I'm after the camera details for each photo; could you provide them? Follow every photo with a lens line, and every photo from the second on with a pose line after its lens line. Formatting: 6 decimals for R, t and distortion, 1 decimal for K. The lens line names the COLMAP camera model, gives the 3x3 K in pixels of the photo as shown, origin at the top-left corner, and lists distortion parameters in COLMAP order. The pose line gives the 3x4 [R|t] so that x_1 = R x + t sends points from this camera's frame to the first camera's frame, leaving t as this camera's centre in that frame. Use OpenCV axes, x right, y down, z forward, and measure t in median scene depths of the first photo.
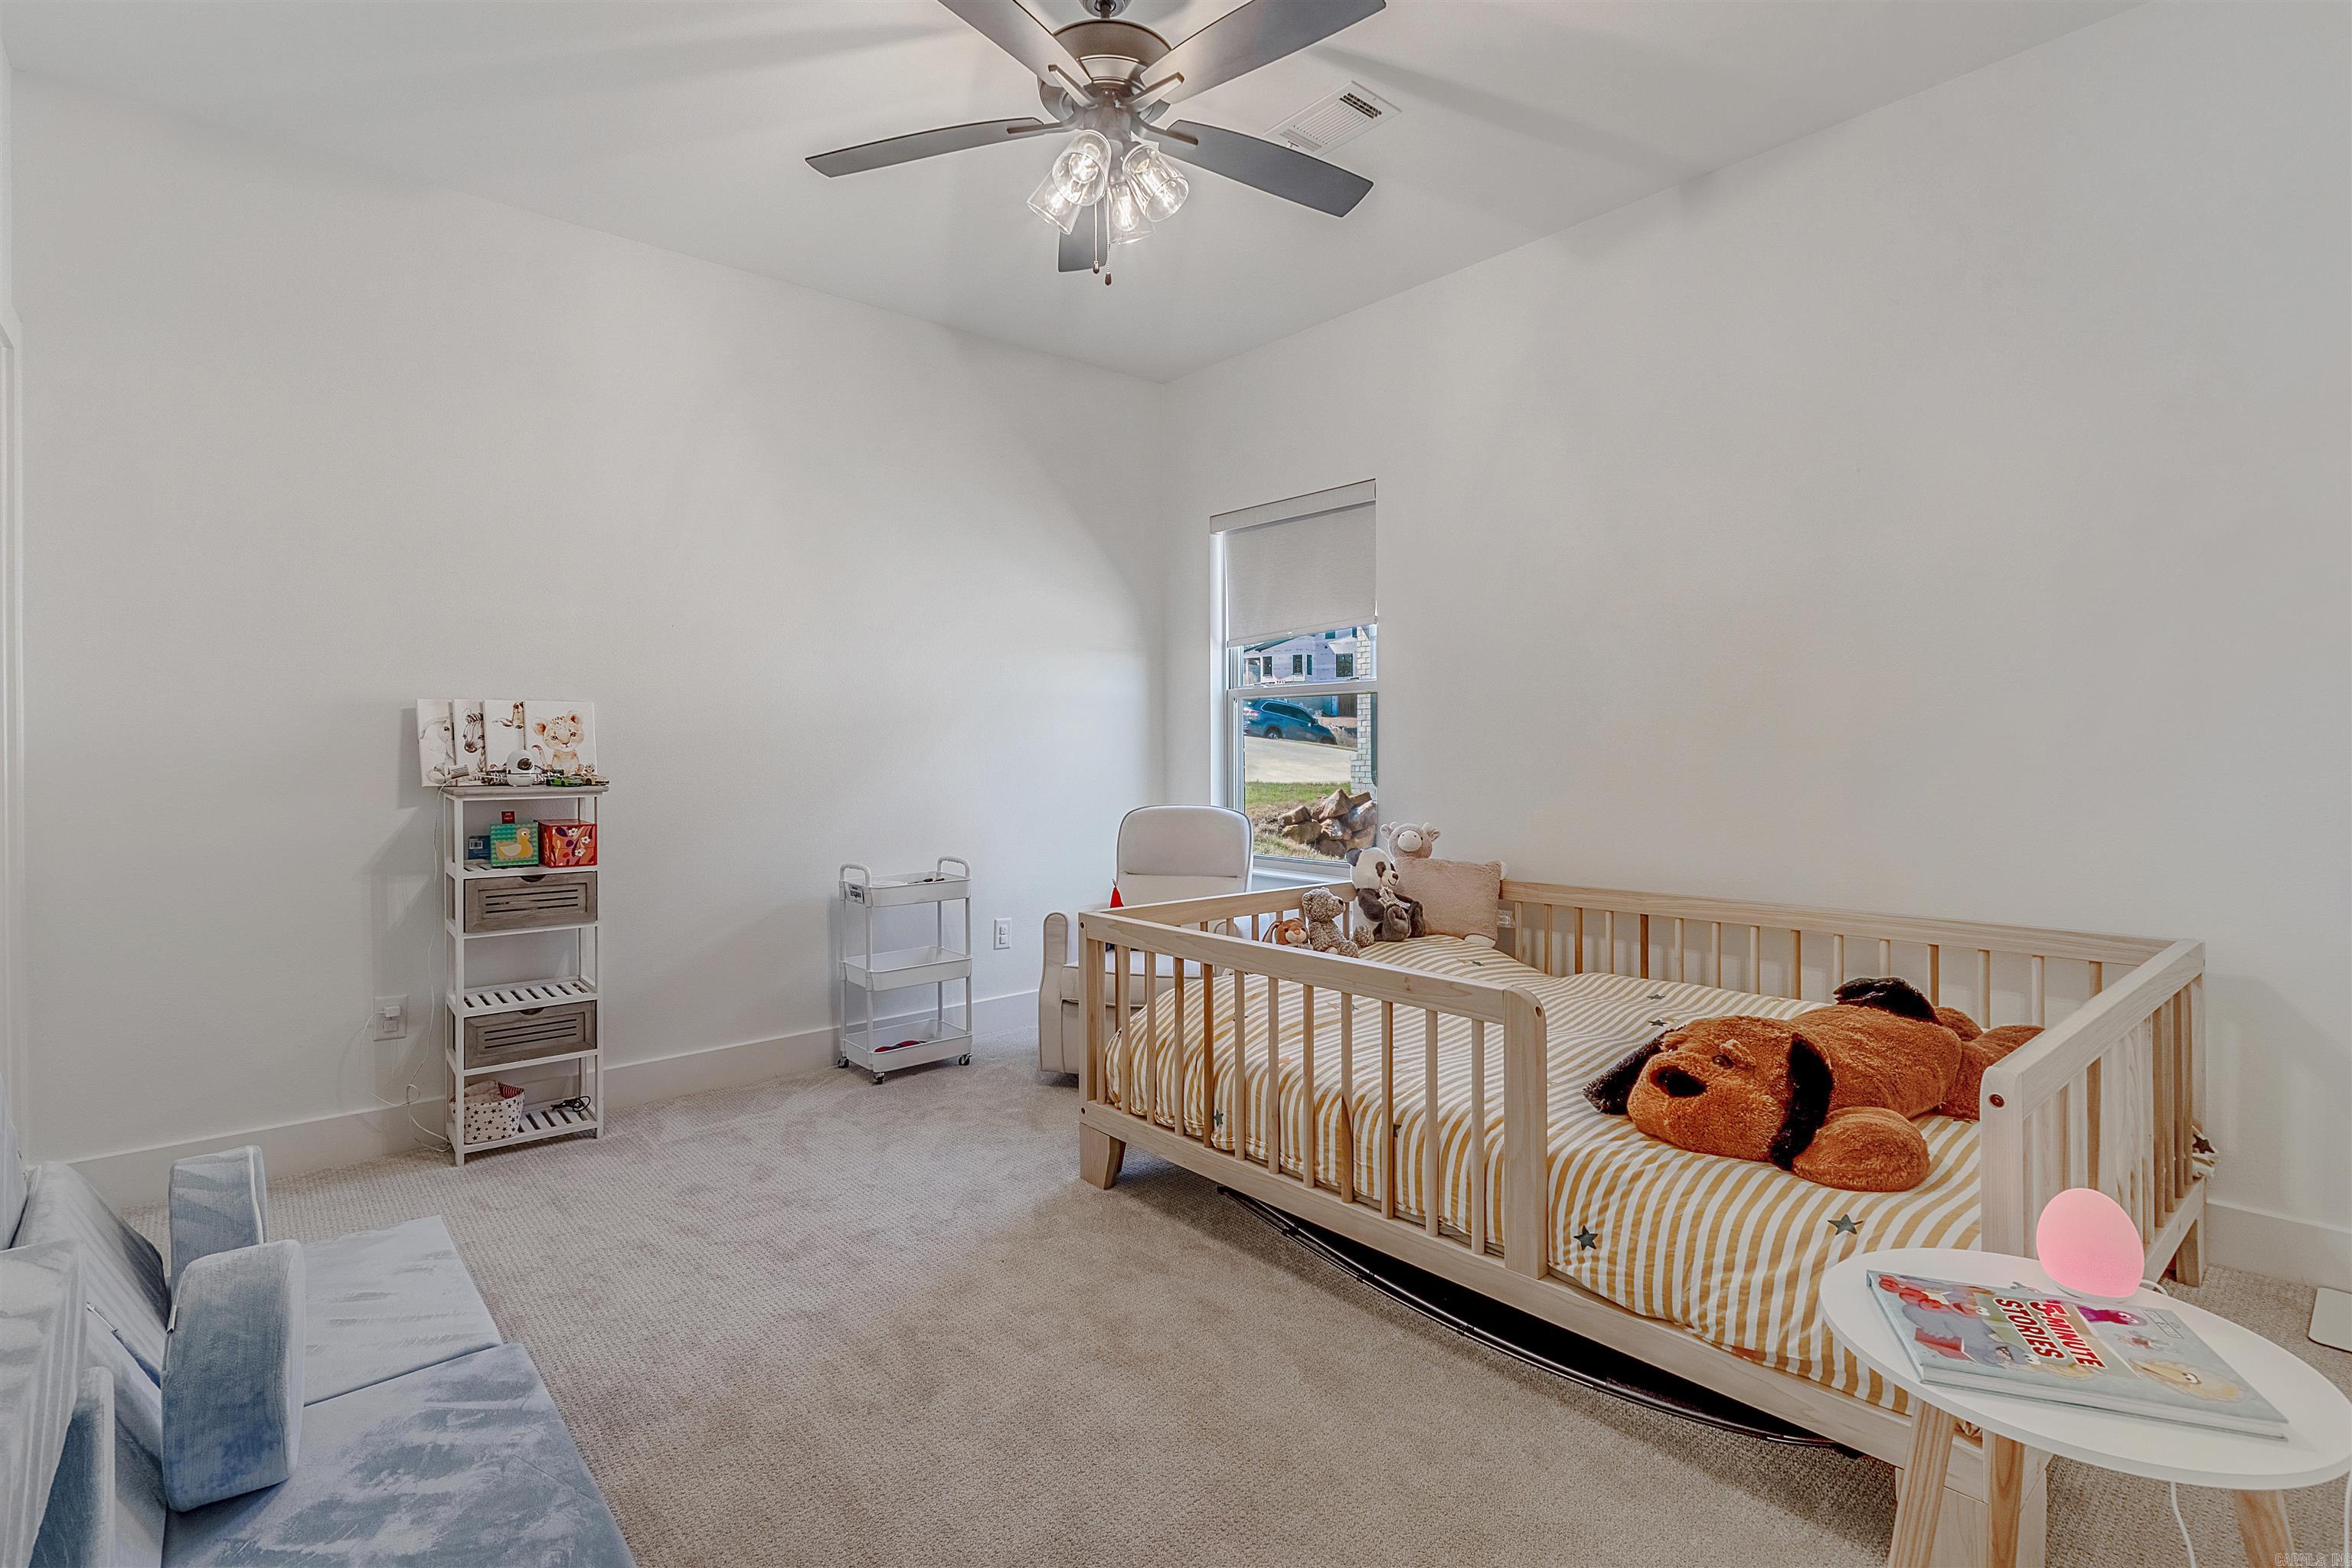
lens RADIAL K [[1120.8, 0, 1178.8], [0, 1120.8, 772.8], [0, 0, 1]] dist [0.015071, 0.000255]
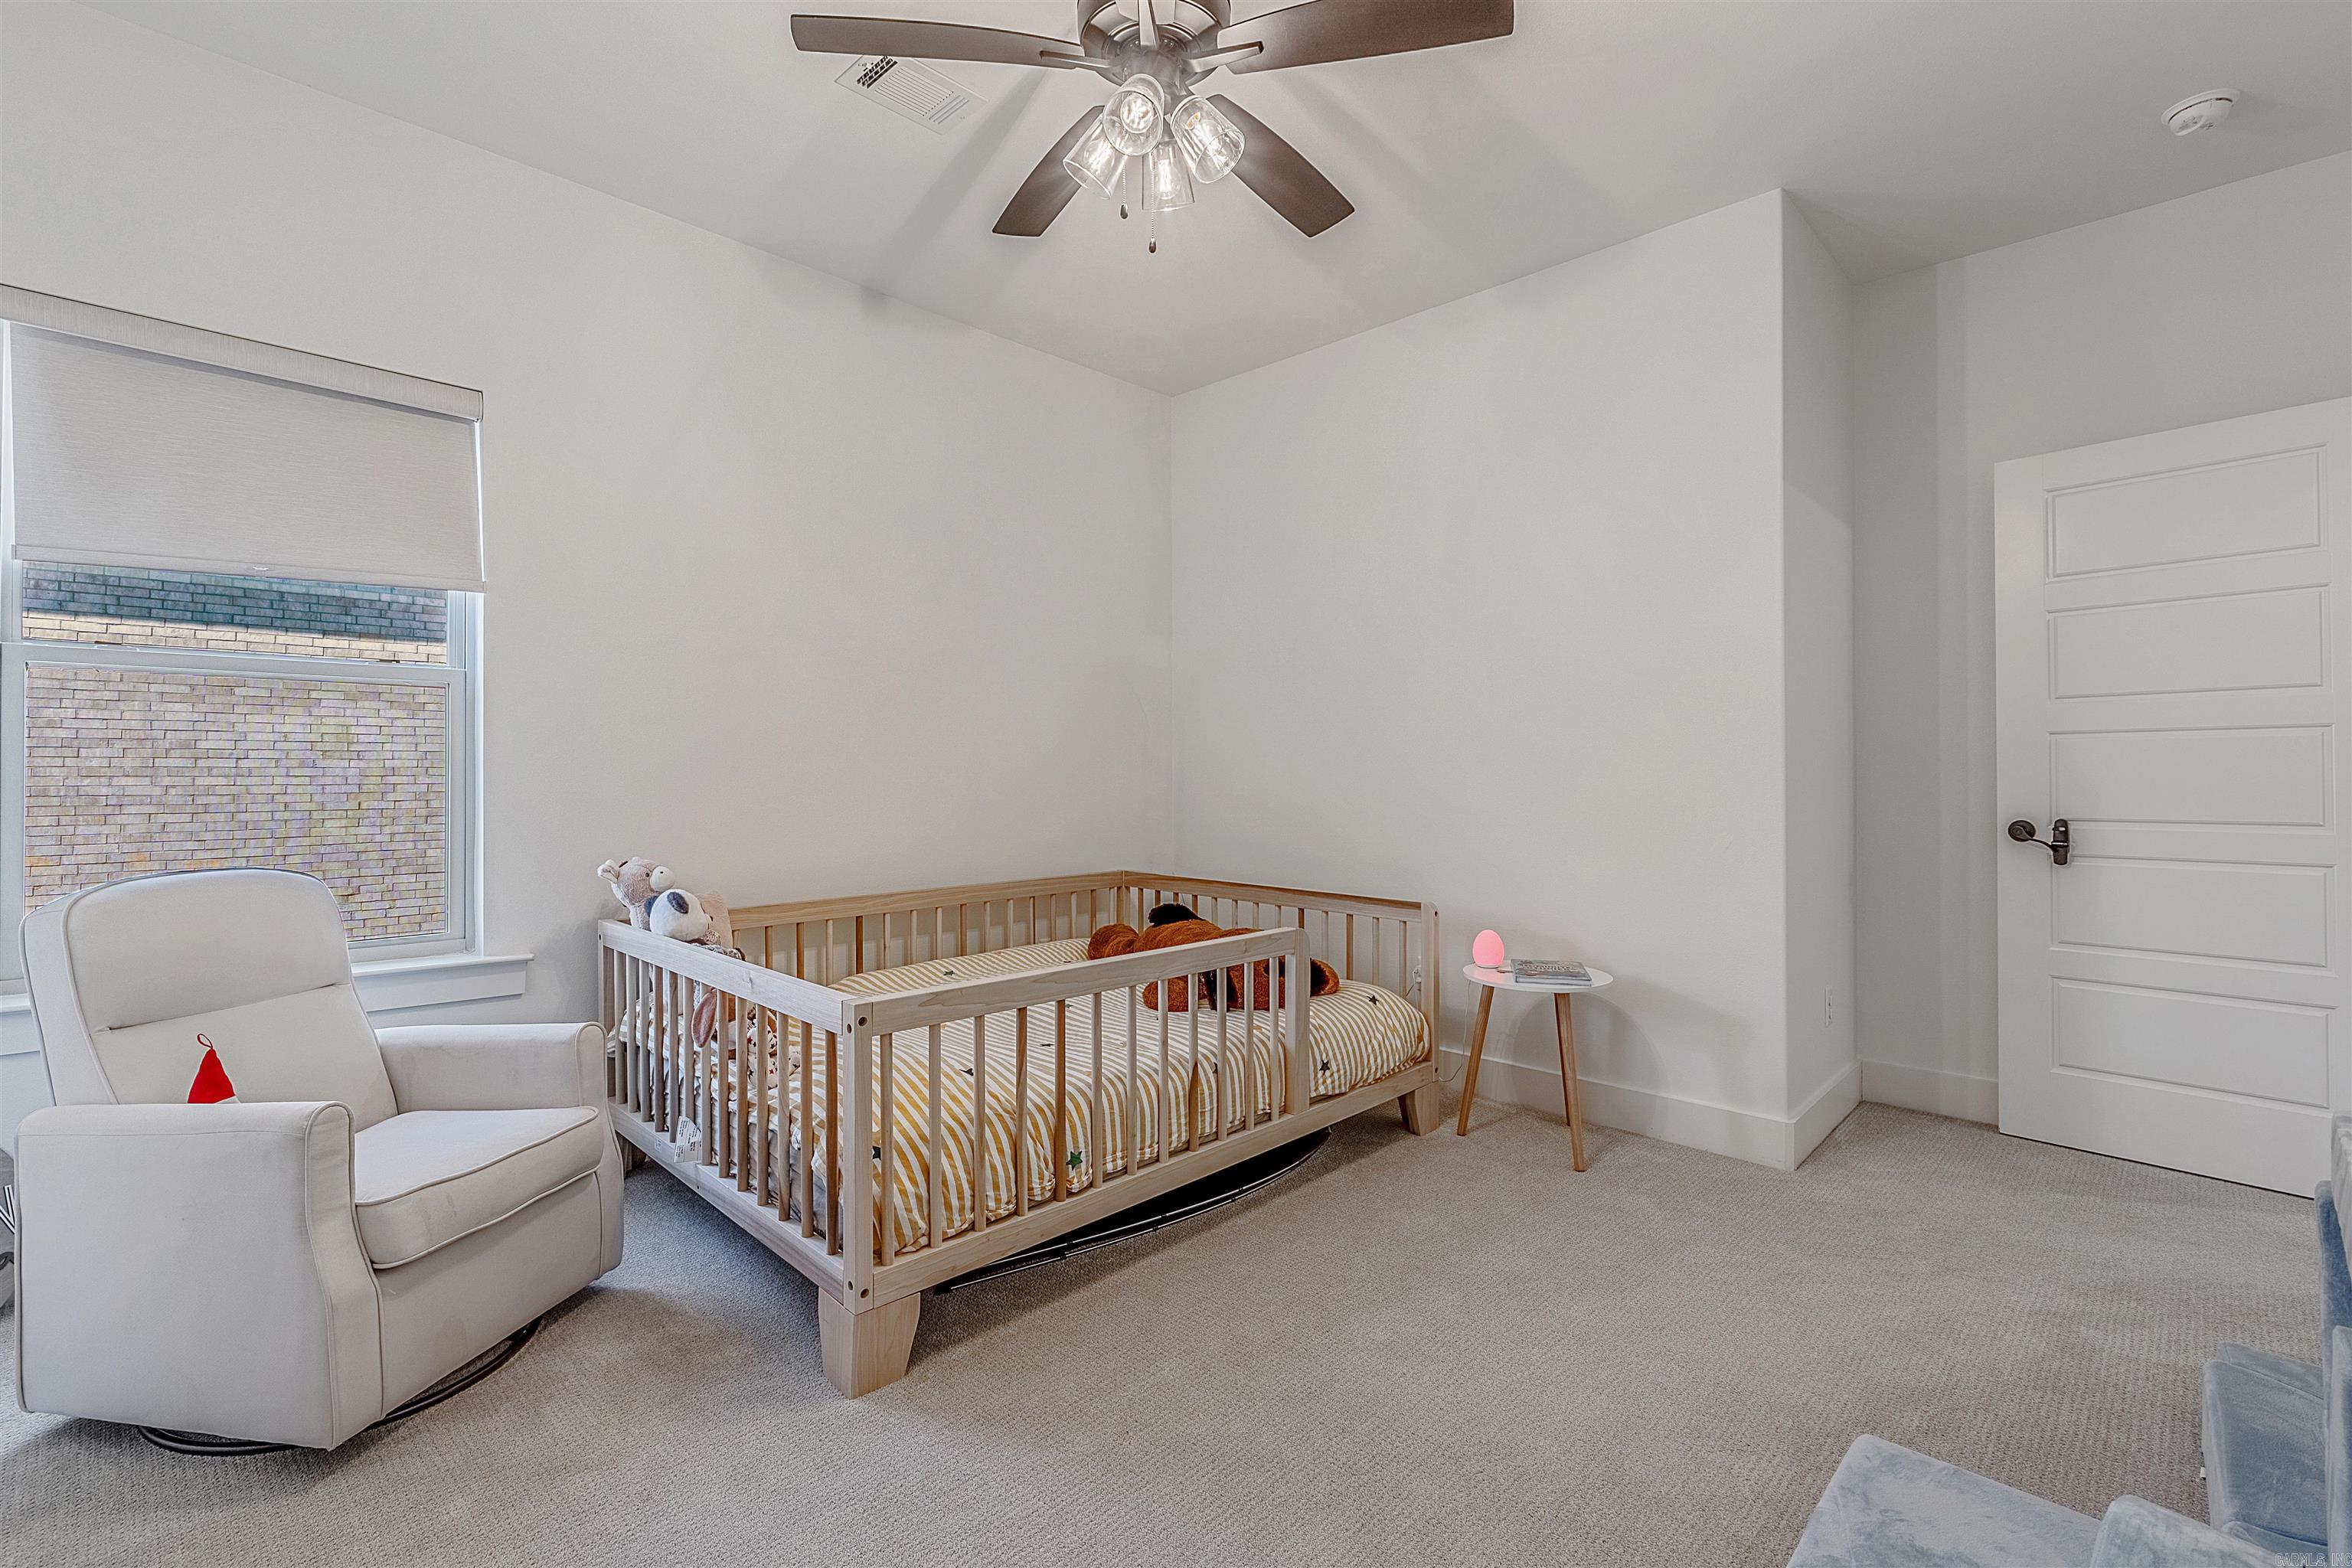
lens RADIAL K [[1049.3, 0, 1178.1], [0, 1049.3, 776.1], [0, 0, 1]] dist [-0.001636, -0.000116]
pose [[-0.079798, -0.000603, 0.996811, -0.848337], [0.017249, 0.999849, 0.001986, -0.013688], [-0.996662, 0.017353, -0.079775, 0.980717]]
